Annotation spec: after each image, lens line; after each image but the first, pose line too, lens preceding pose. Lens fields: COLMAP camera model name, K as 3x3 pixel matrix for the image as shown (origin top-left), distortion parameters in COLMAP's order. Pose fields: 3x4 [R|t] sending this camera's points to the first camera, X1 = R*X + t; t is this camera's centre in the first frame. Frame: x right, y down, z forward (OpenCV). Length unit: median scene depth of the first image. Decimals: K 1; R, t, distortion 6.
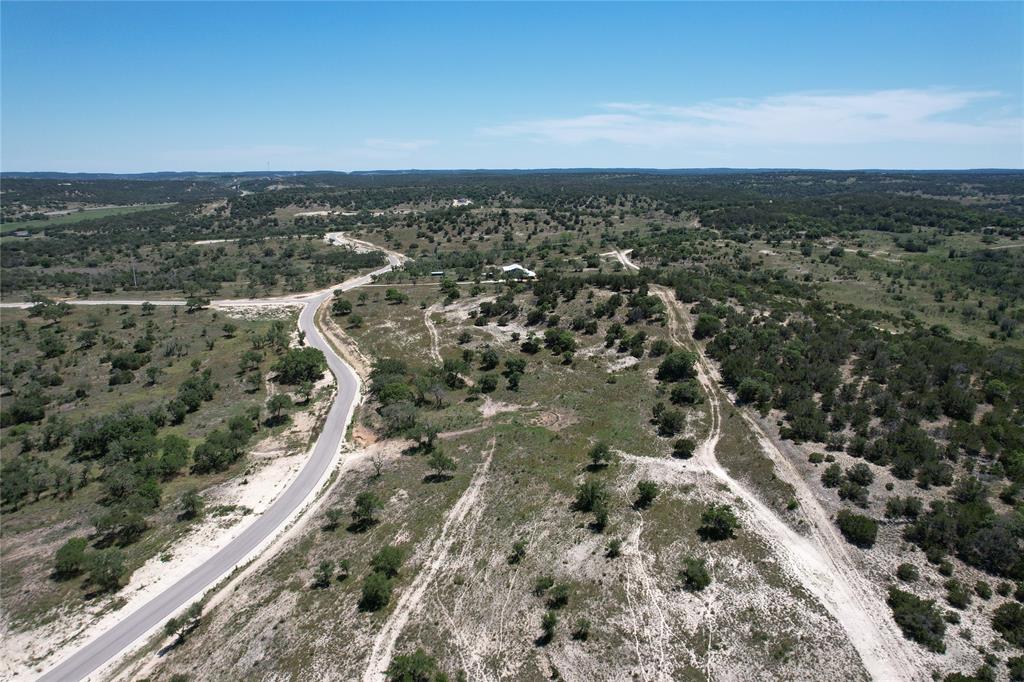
lens RADIAL K [[650.5, 0, 509.6], [0, 650.5, 357.7], [0, 0, 1]] dist [-0.080708, 0.073885]
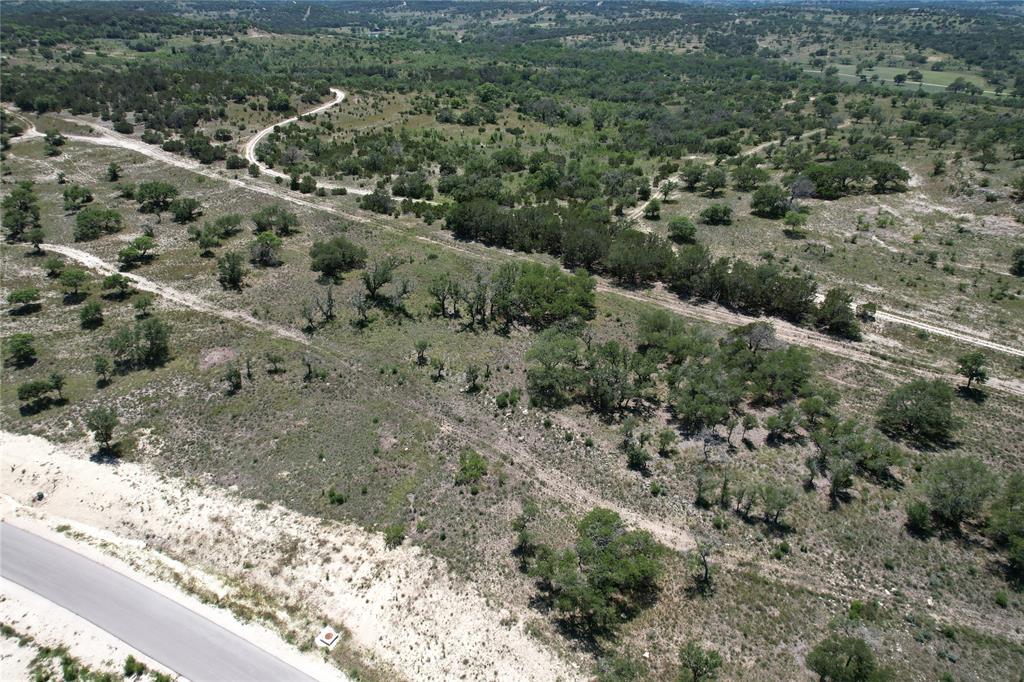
lens RADIAL K [[650.5, 0, 509.6], [0, 650.5, 347.8], [0, 0, 1]] dist [-0.080708, 0.073885]
pose [[0.522820, -0.411255, 0.746678, -0.119082], [0.237317, 0.911519, 0.335878, 0.090865], [-0.818743, 0.001596, 0.574158, -0.226215]]
